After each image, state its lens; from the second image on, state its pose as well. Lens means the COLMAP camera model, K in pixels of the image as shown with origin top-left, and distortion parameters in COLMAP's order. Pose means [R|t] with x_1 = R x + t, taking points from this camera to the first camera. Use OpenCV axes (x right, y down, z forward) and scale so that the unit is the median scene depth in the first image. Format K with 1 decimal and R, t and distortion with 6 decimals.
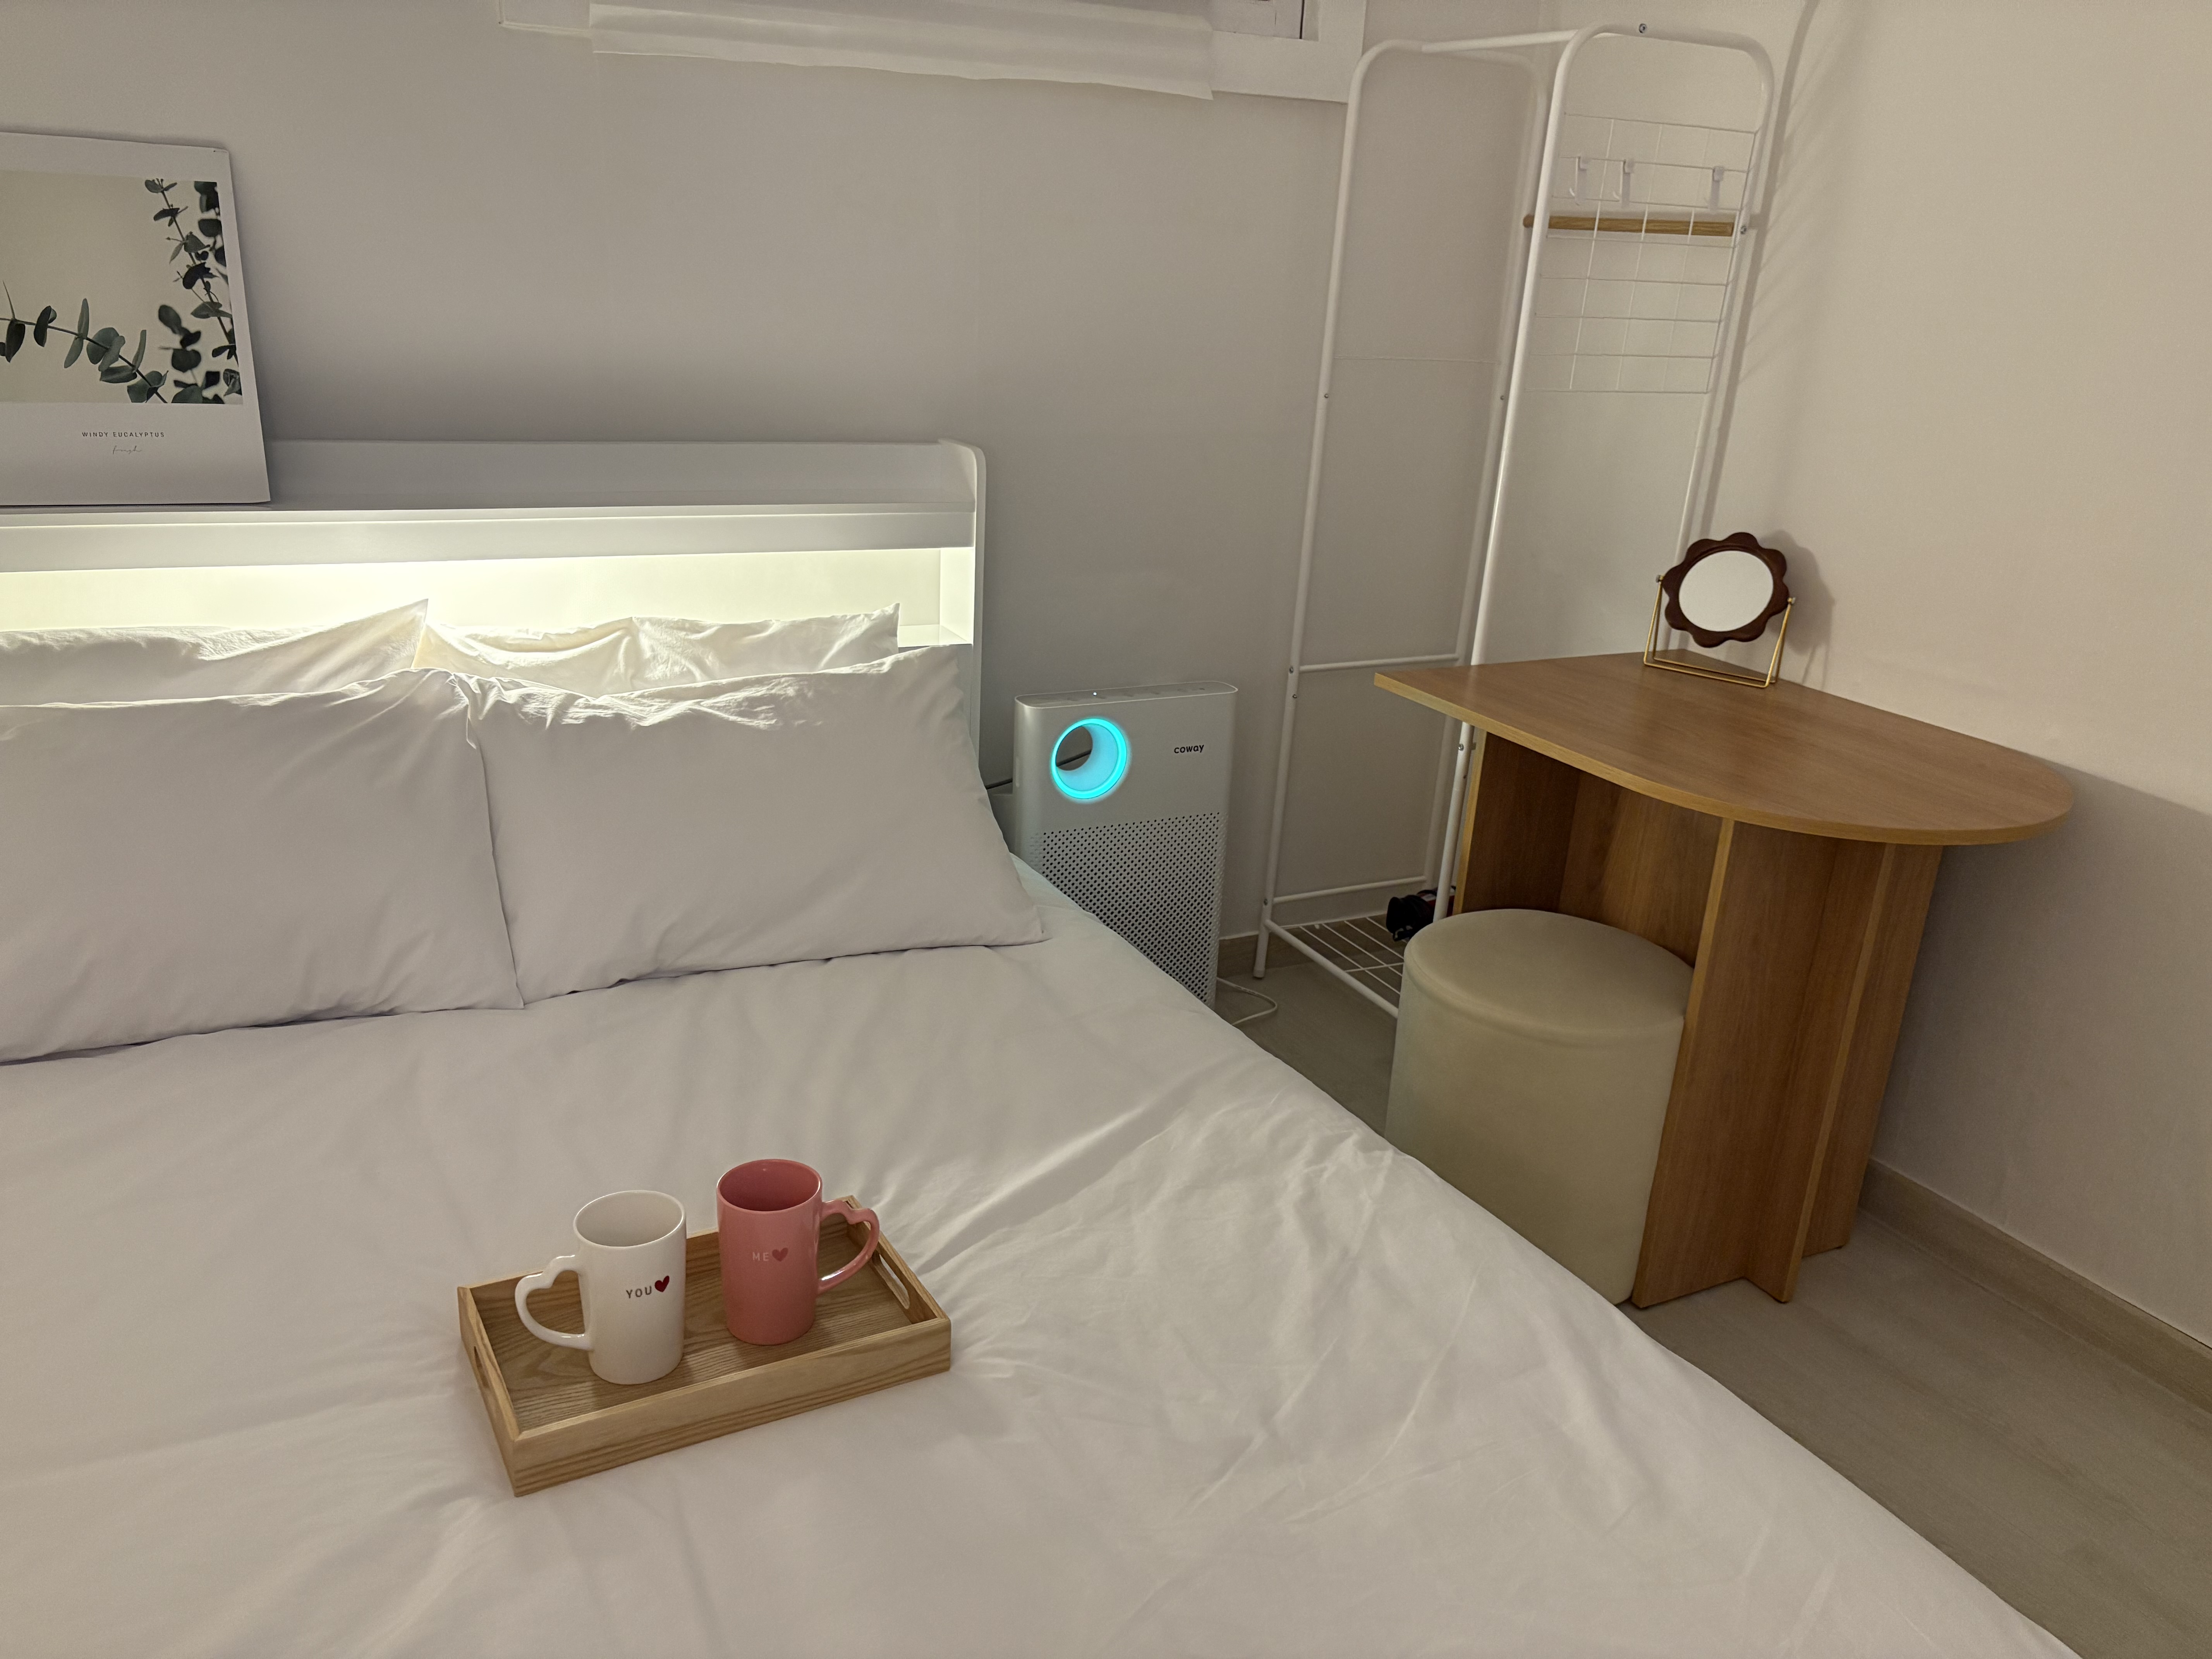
lens RADIAL K [[1681.2, 0, 1106.0], [0, 1681.2, 829.5], [0, 0, 1]] dist [0.091972, -0.098055]
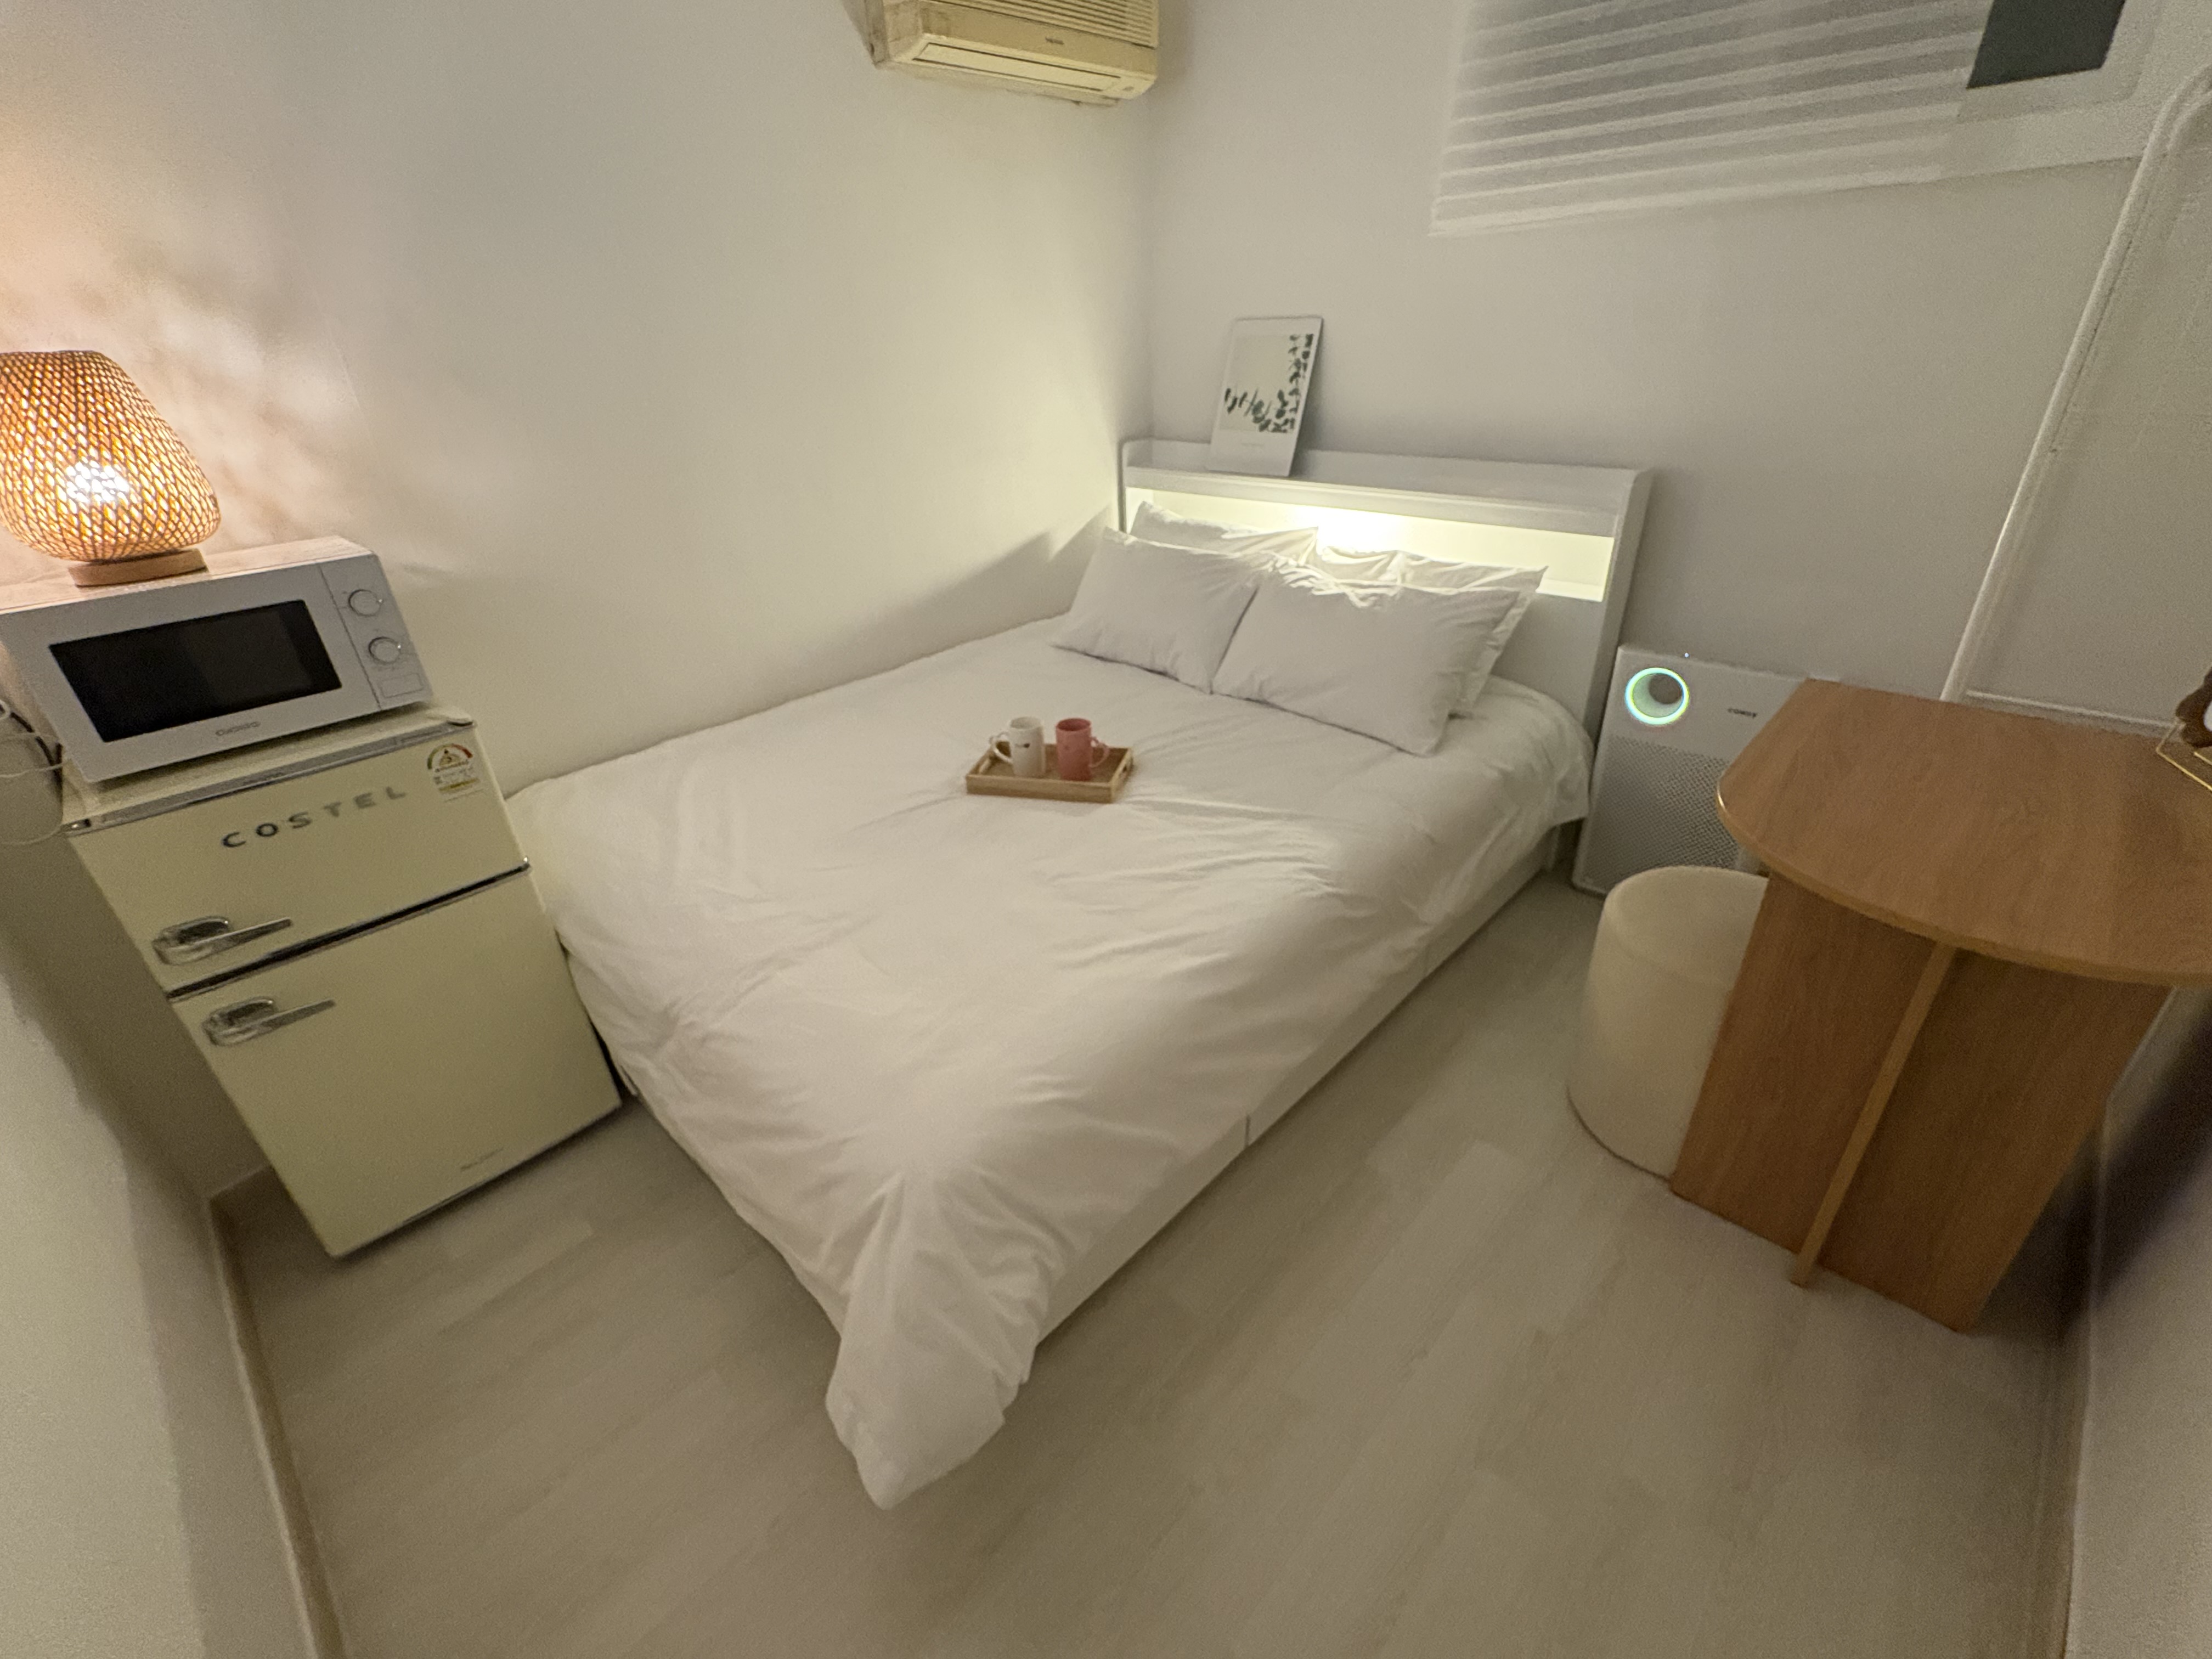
lens RADIAL K [[983.9, 0, 1106.0], [0, 983.9, 829.5], [0, 0, 1]] dist [-0.001770, -0.000139]
pose [[0.323280, 0.379332, -0.866947, 0.806901], [-0.250158, 0.917807, 0.308303, -0.102695], [0.912639, 0.117206, 0.391602, 0.304374]]
